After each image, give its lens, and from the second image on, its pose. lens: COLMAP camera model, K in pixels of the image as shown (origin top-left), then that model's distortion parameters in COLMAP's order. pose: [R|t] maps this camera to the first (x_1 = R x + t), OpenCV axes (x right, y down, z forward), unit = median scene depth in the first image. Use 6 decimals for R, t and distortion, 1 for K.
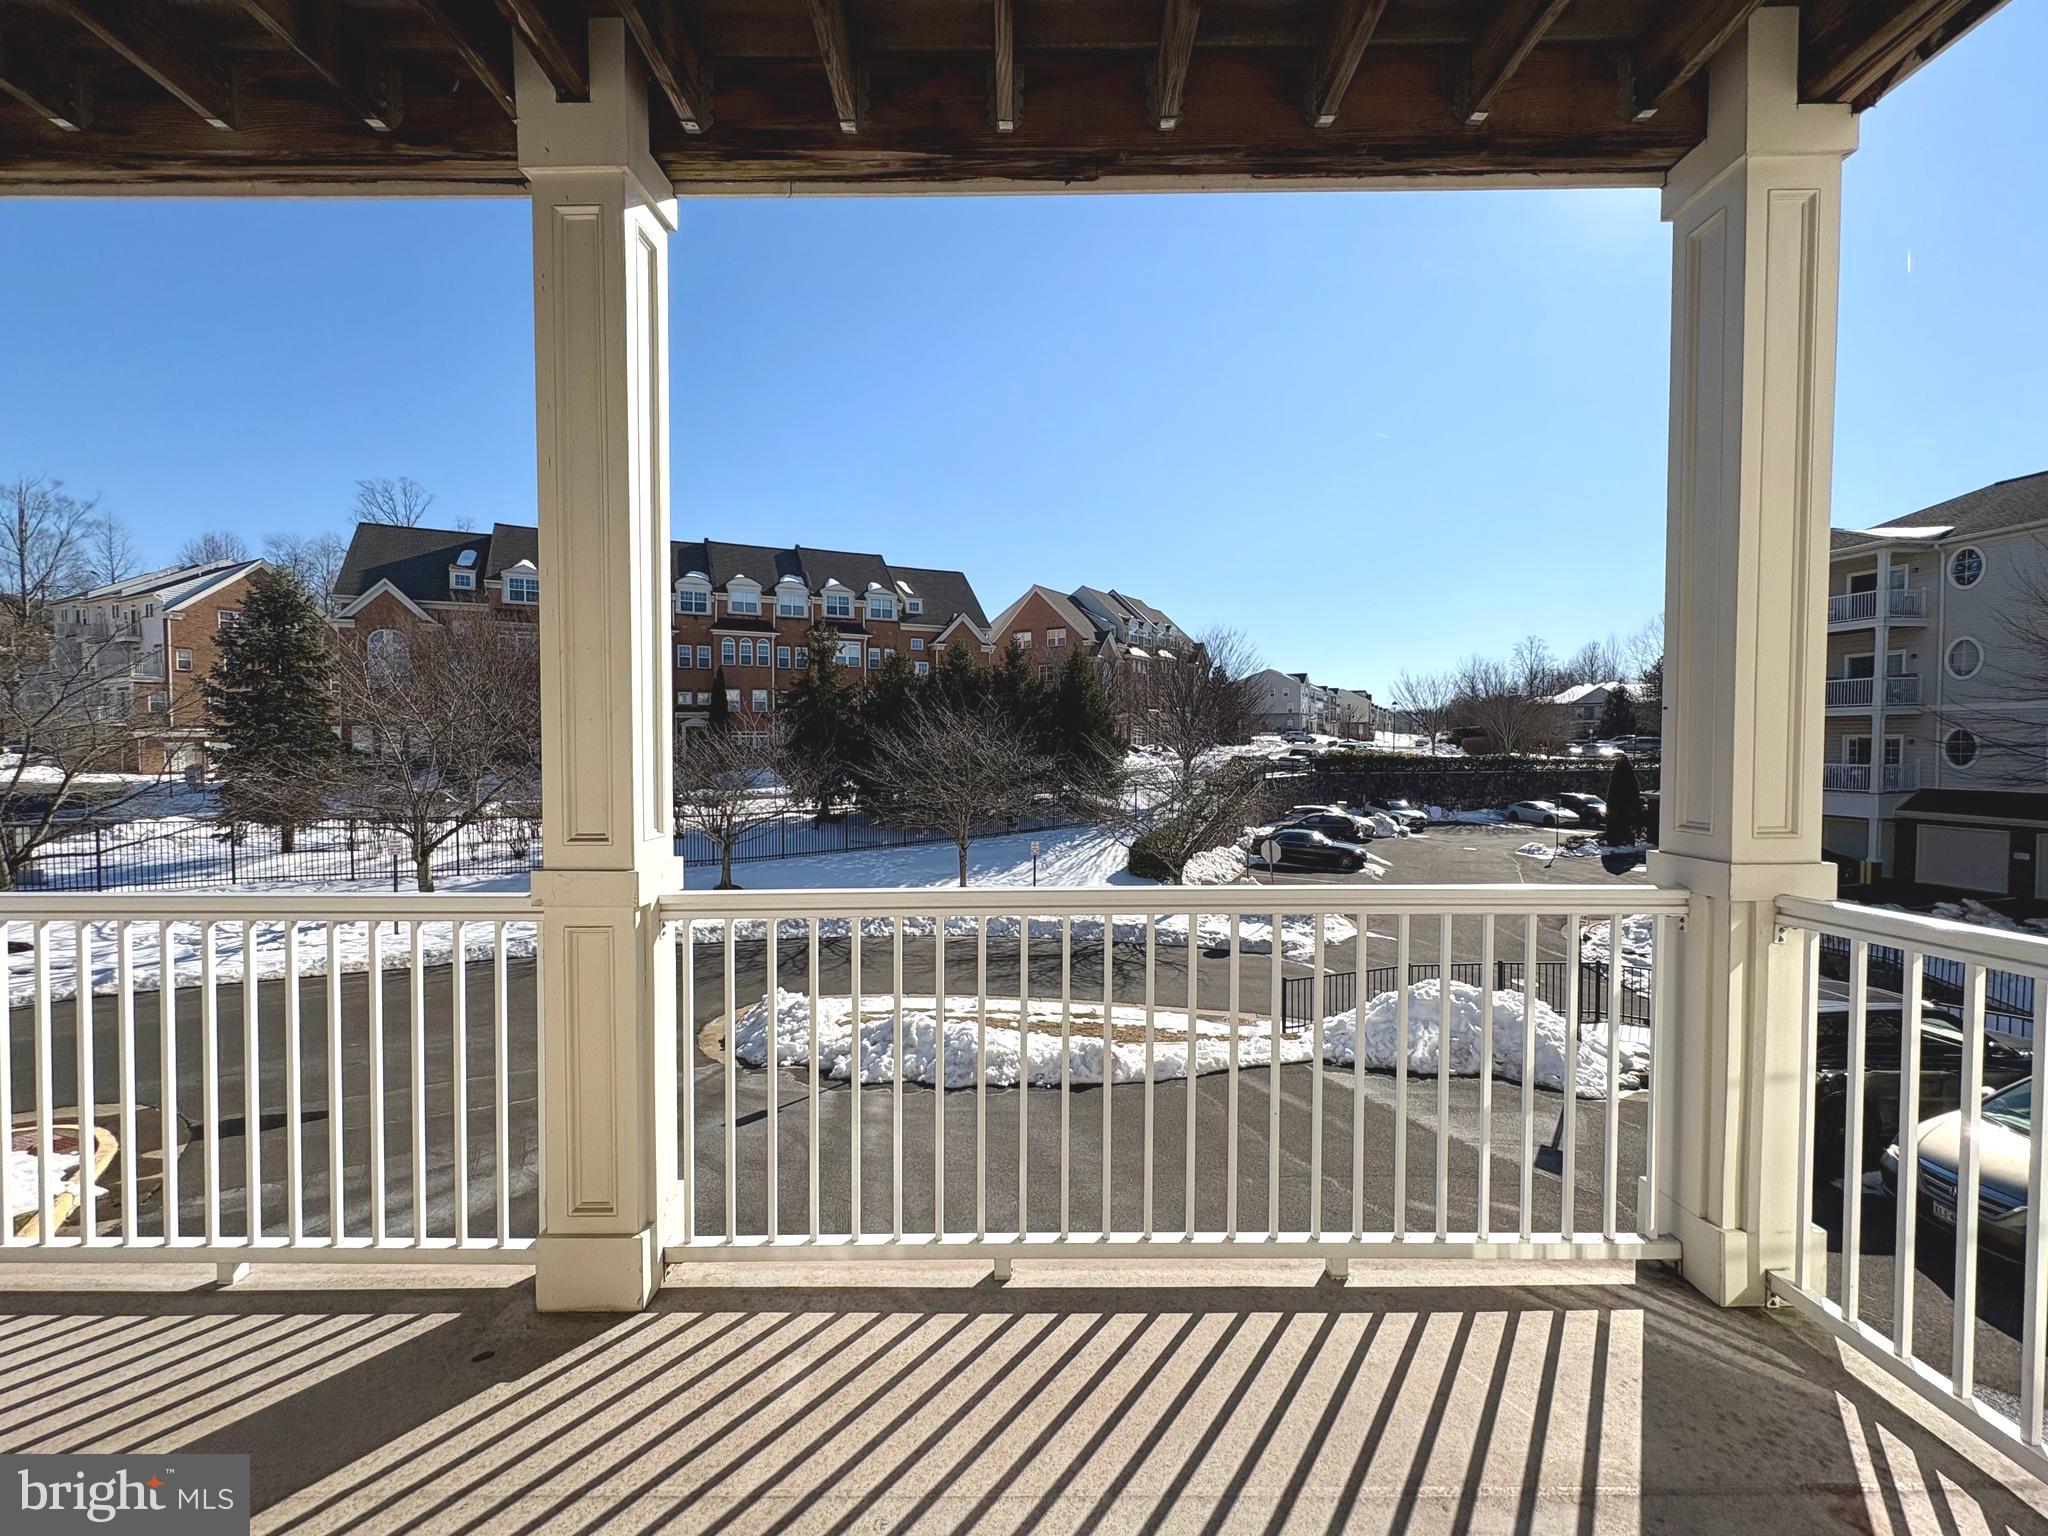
lens RADIAL K [[816.1, 0, 1021.7], [0, 816.1, 766.2], [0, 0, 1]] dist [-0.001105, 0.000829]
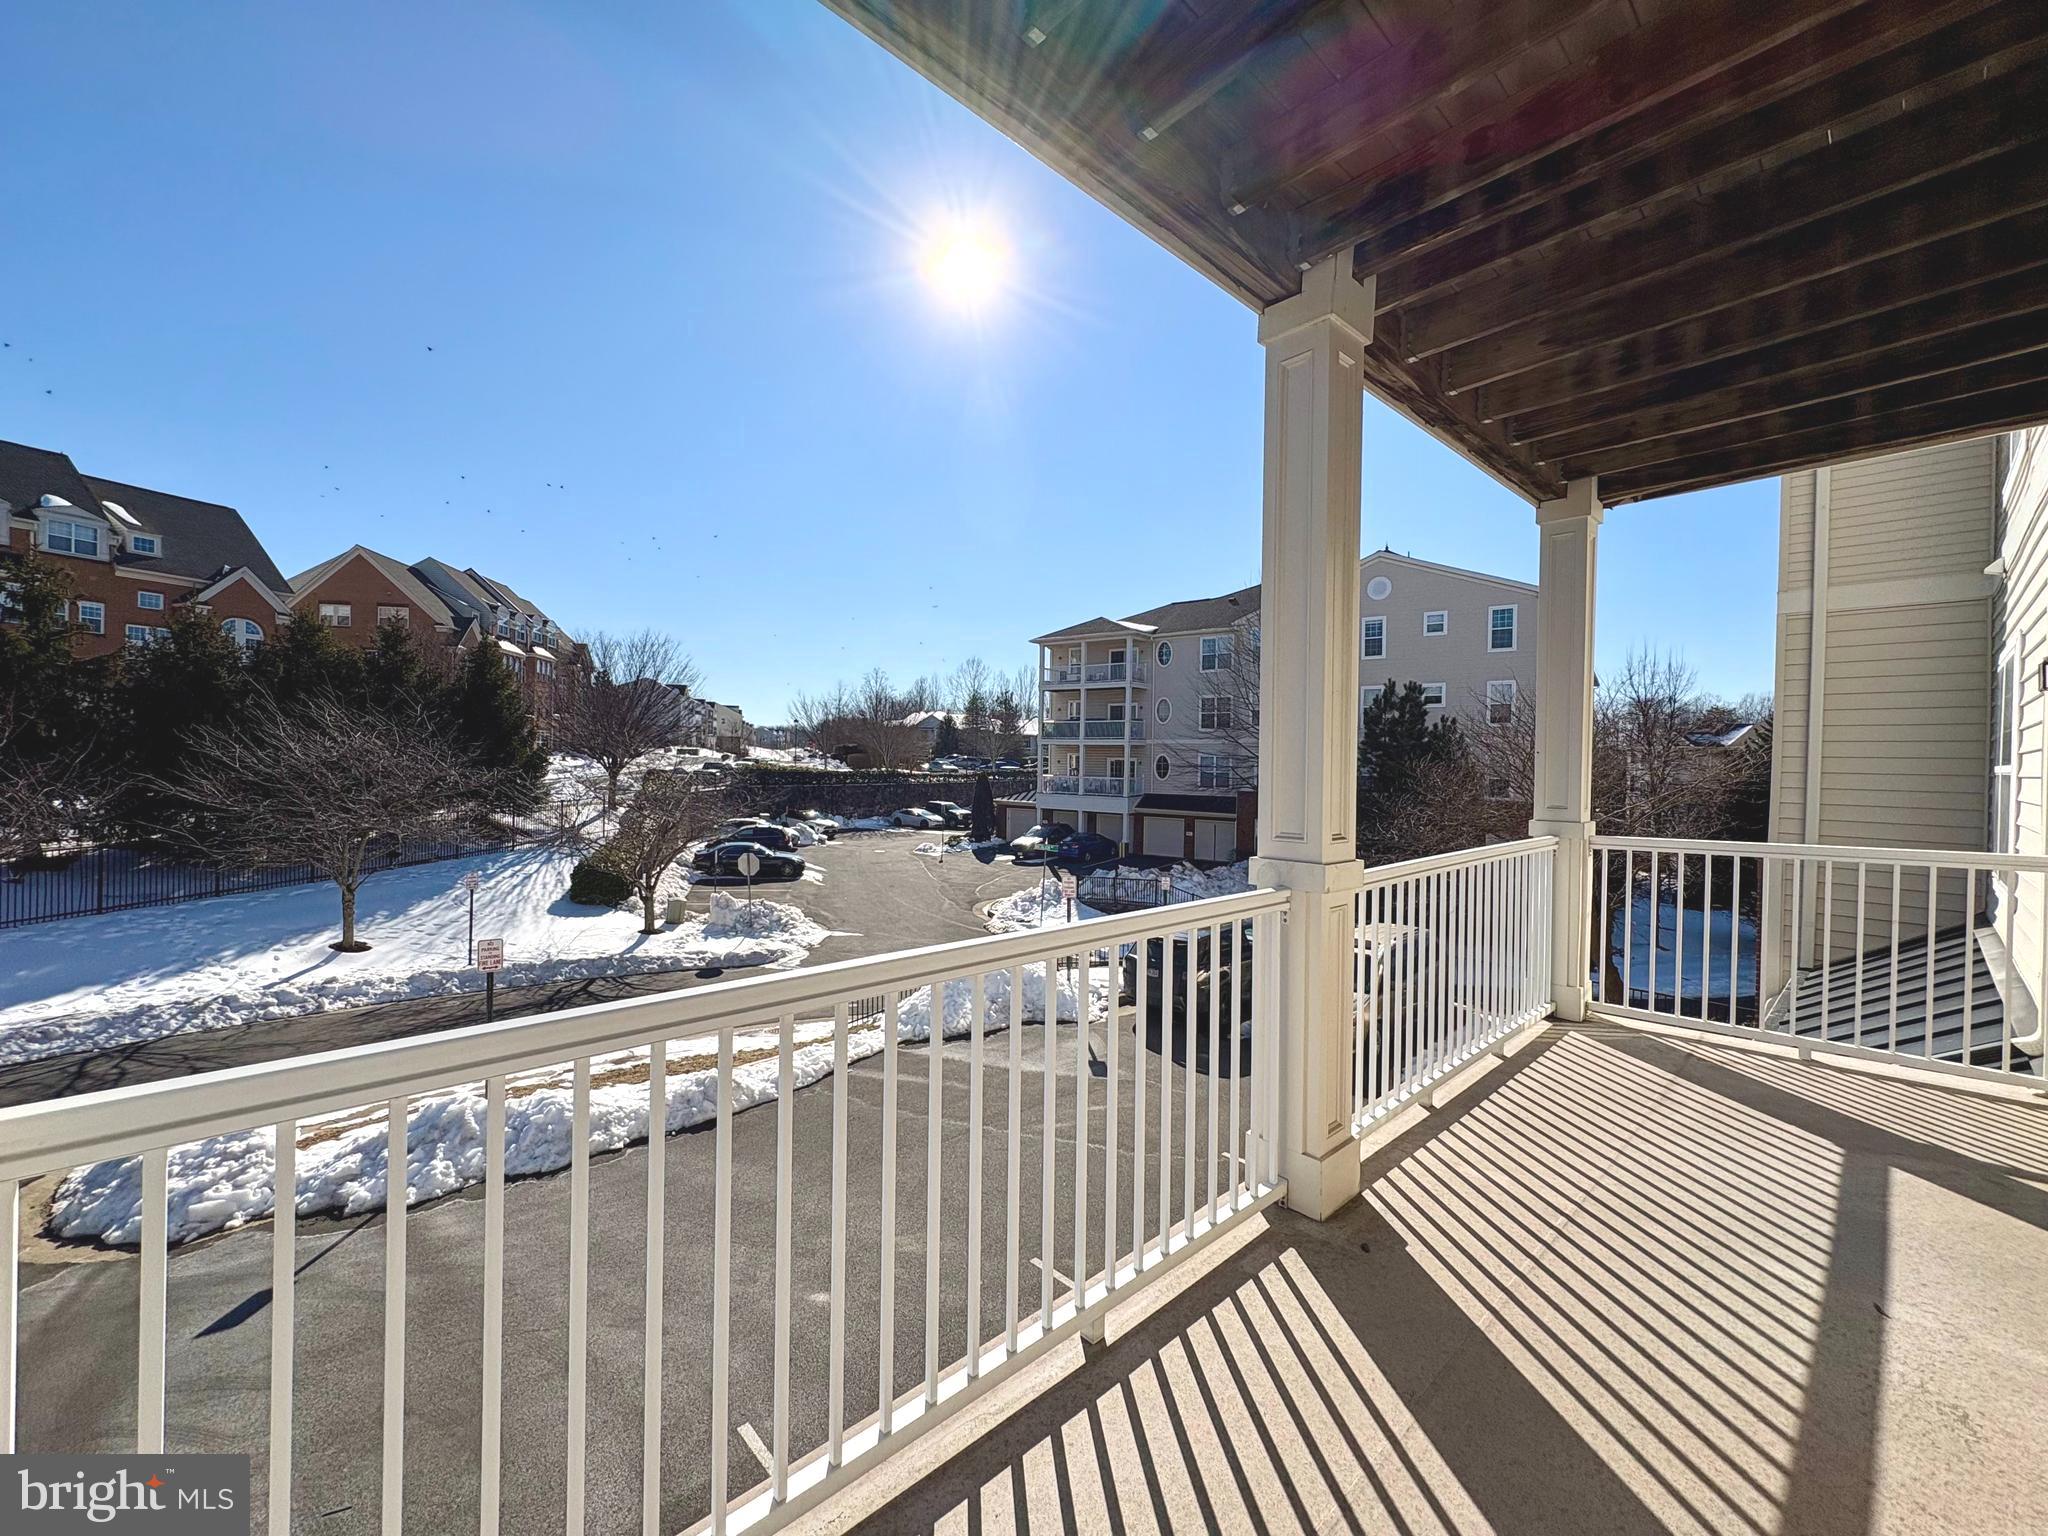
lens RADIAL K [[816.1, 0, 1021.7], [0, 816.1, 766.2], [0, 0, 1]] dist [-0.001105, 0.000829]
pose [[0.732574, 0.009038, 0.680627, -0.124843], [0.002106, 0.999877, -0.015545, -0.000328], [-0.680684, 0.012822, 0.732465, 0.027642]]
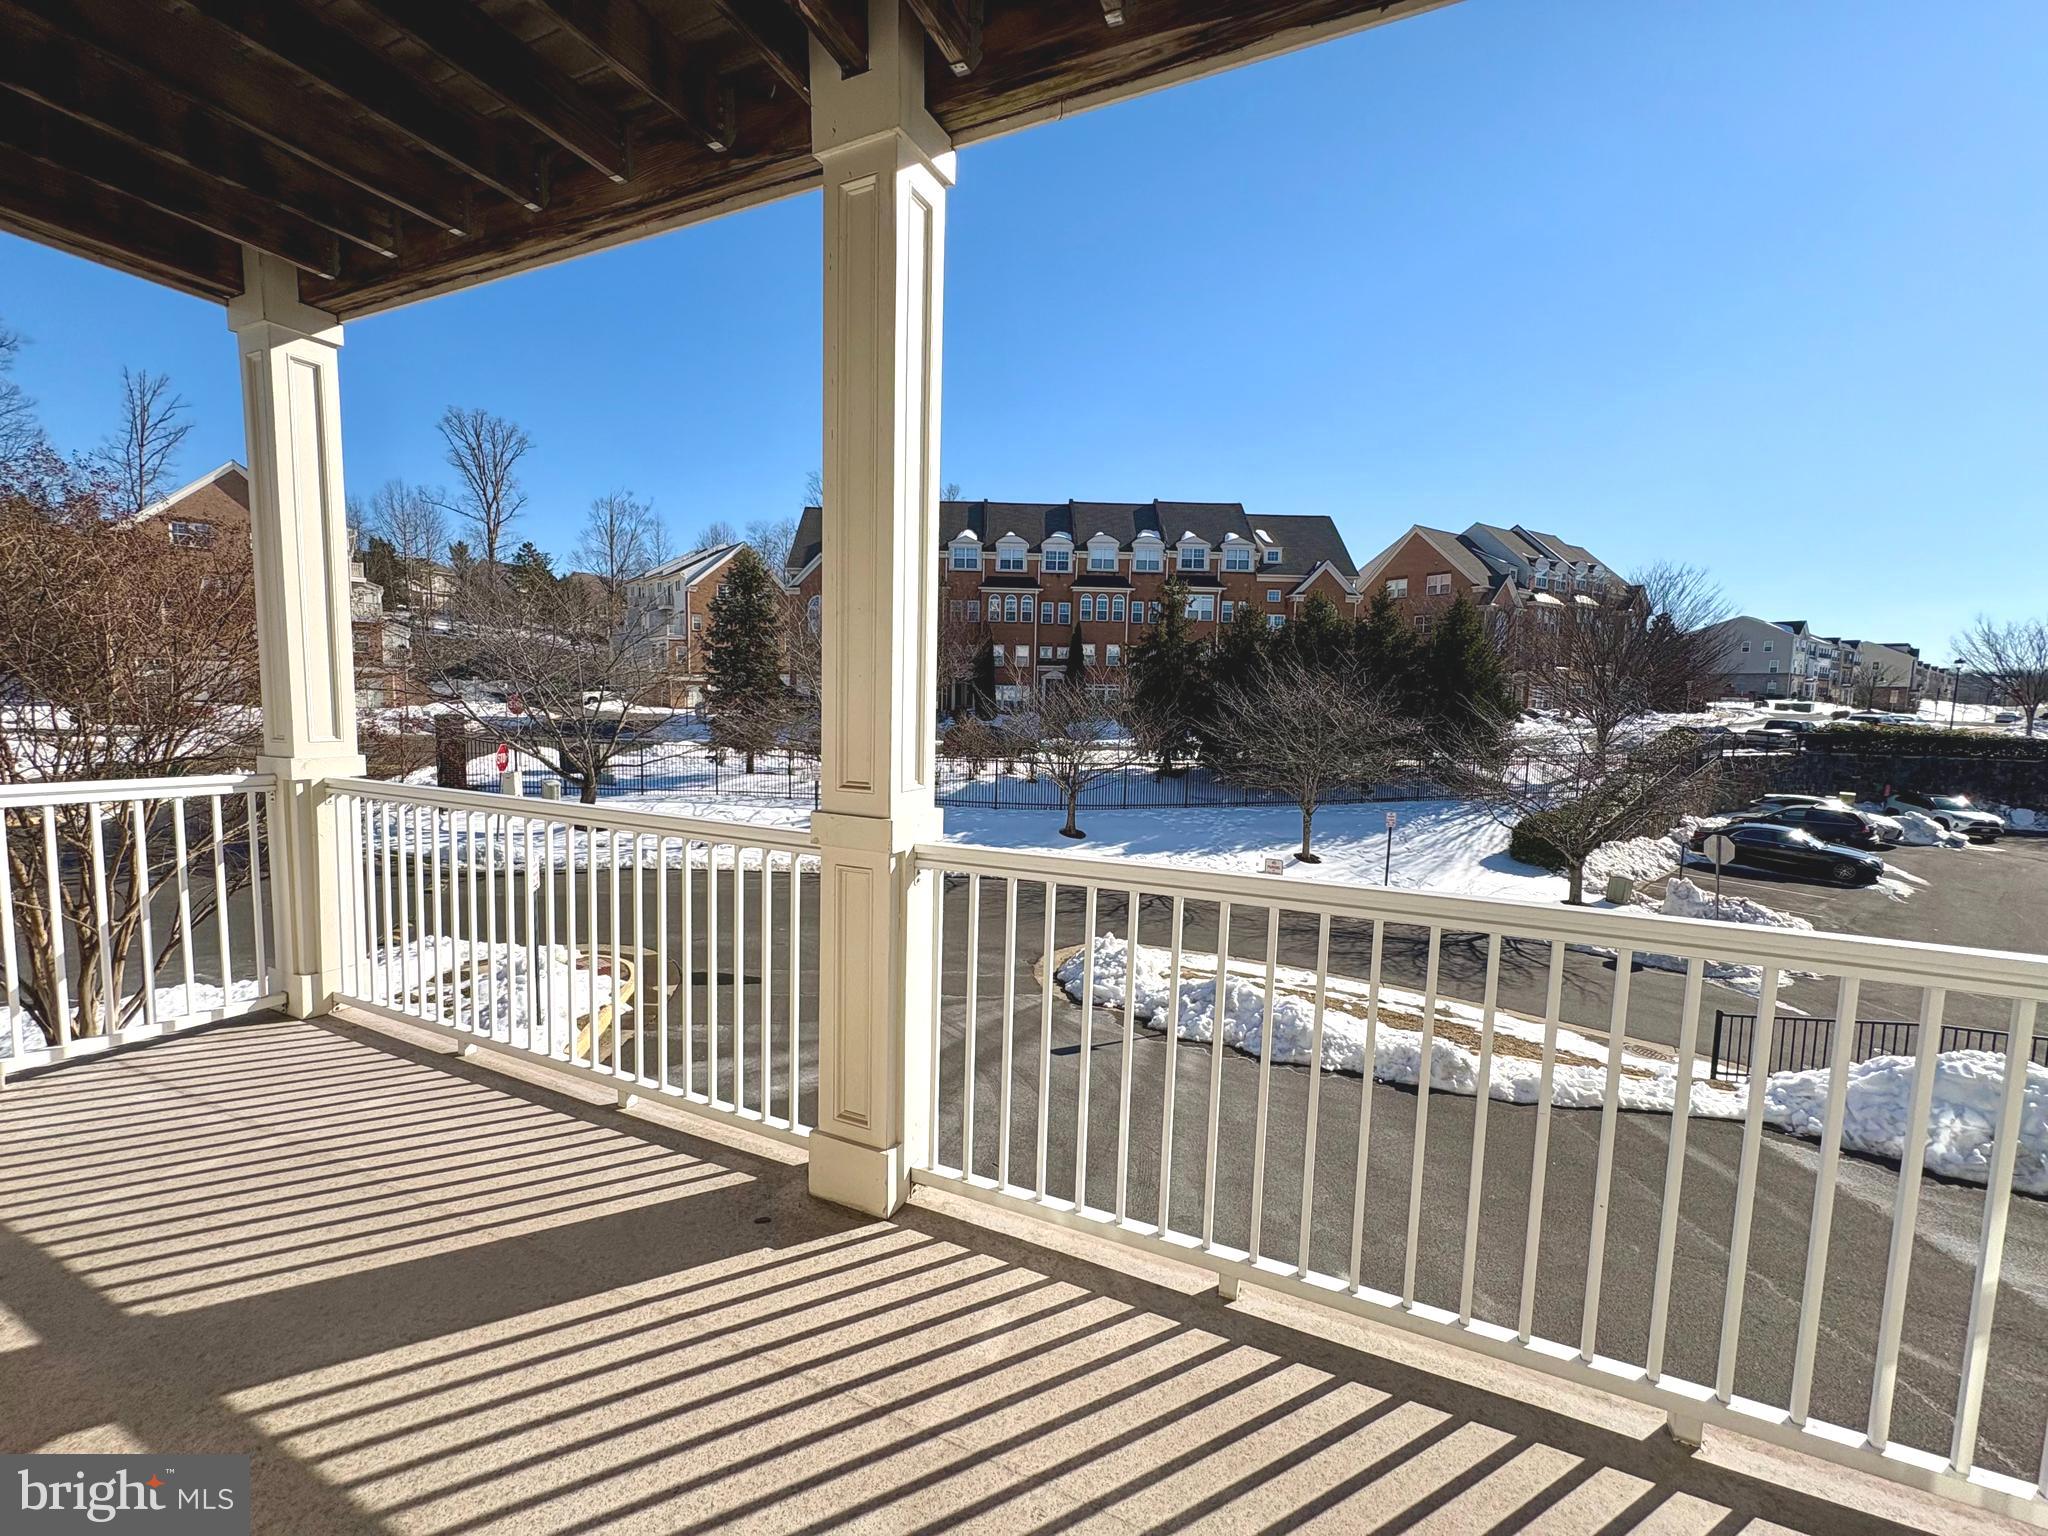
lens RADIAL K [[816.1, 0, 1021.7], [0, 816.1, 766.2], [0, 0, 1]] dist [-0.001105, 0.000829]
pose [[0.911149, 0.059002, -0.407832, 0.007748], [-0.036410, 0.997353, 0.062943, -0.000978], [0.410466, -0.042501, 0.910885, 0.007323]]
